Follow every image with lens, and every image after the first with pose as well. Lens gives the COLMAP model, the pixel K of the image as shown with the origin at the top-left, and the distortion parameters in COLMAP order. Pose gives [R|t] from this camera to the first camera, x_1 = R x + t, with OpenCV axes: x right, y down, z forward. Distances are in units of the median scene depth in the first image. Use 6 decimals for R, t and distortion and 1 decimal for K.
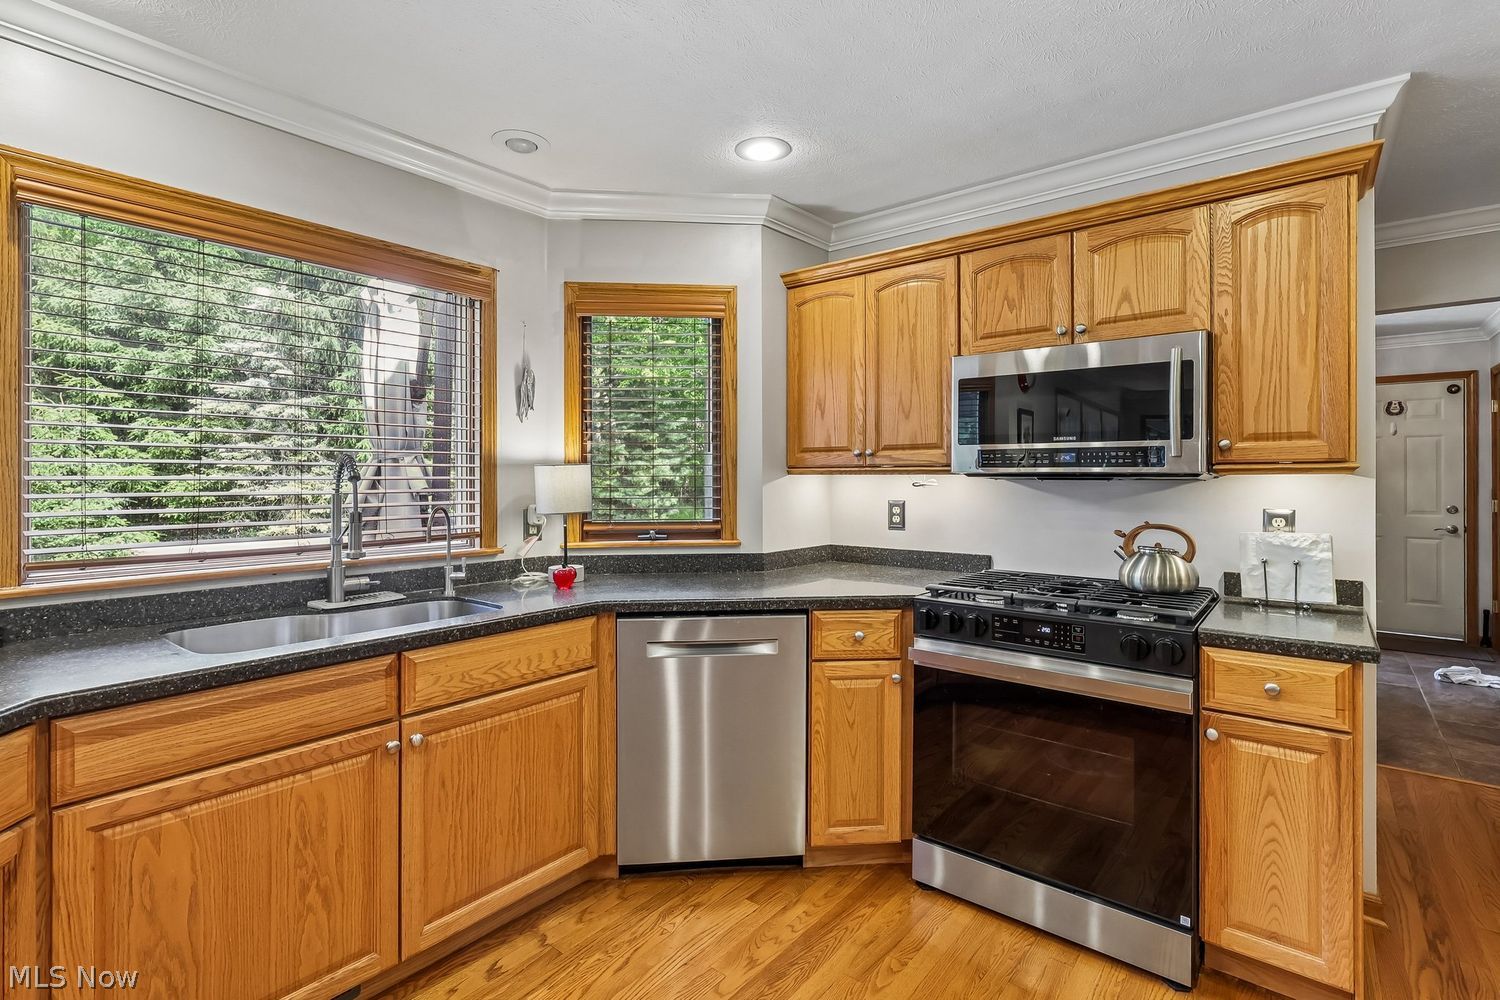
lens RADIAL K [[695.1, 0, 739.8], [0, 695.1, 481.5], [0, 0, 1]] dist [-0.004904, 0.001030]
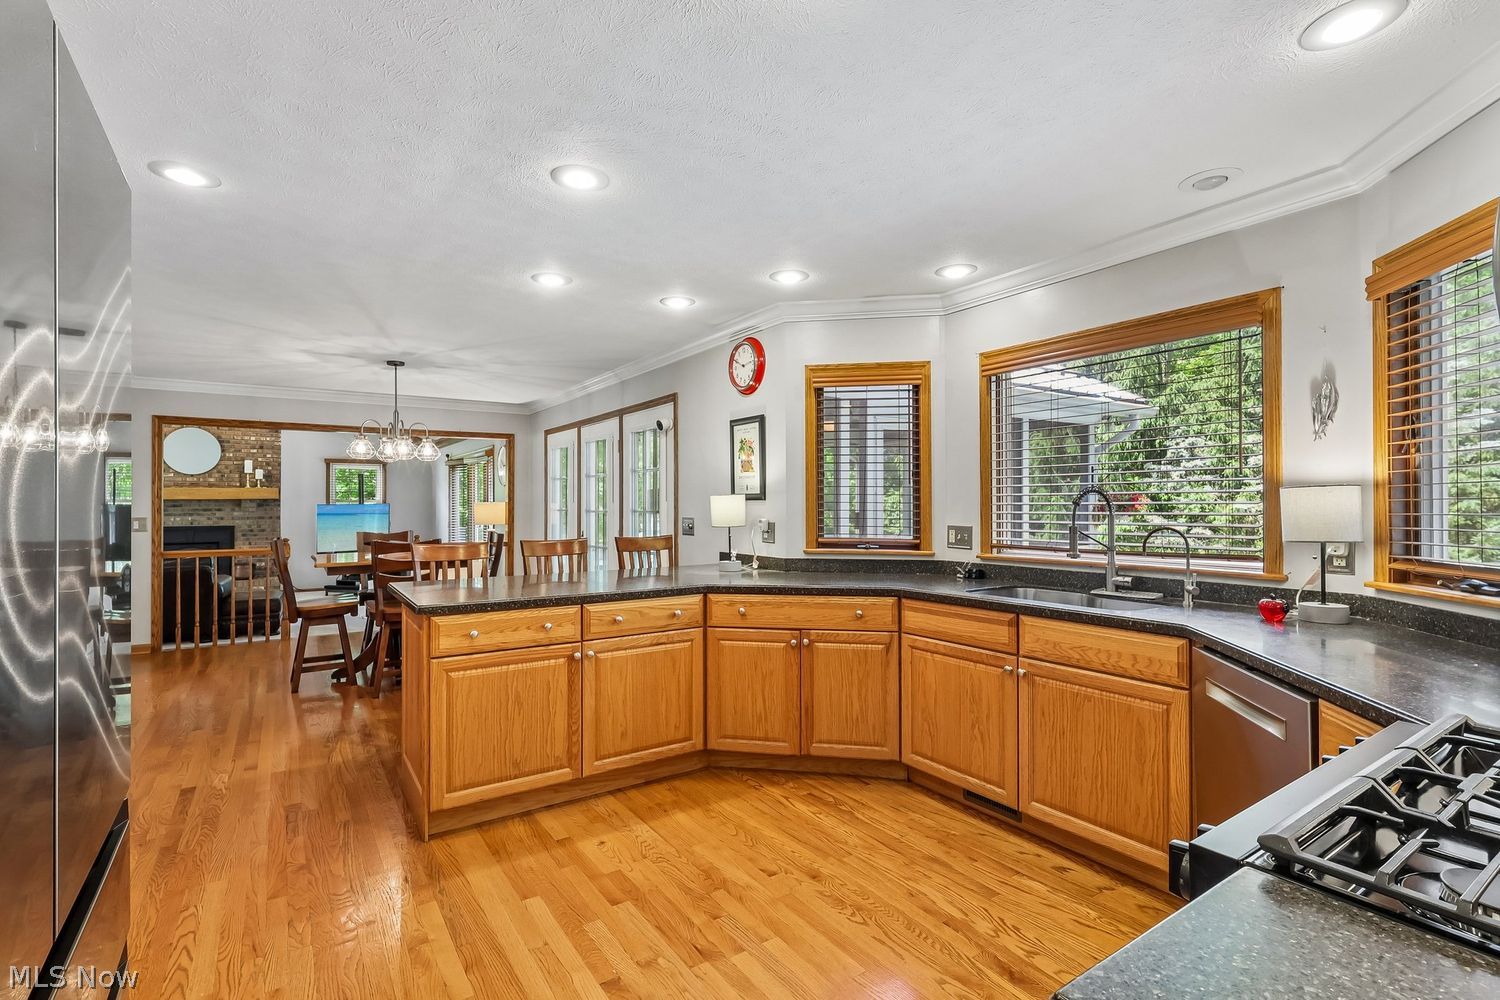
lens RADIAL K [[695.1, 0, 750.8], [0, 695.1, 503.7], [0, 0, 1]] dist [-0.004904, 0.001030]
pose [[-0.278925, 0.006158, -0.960293, 1.091090], [0.001620, 0.999981, 0.005942, -0.013740], [0.960311, 0.000101, -0.278930, 0.782579]]
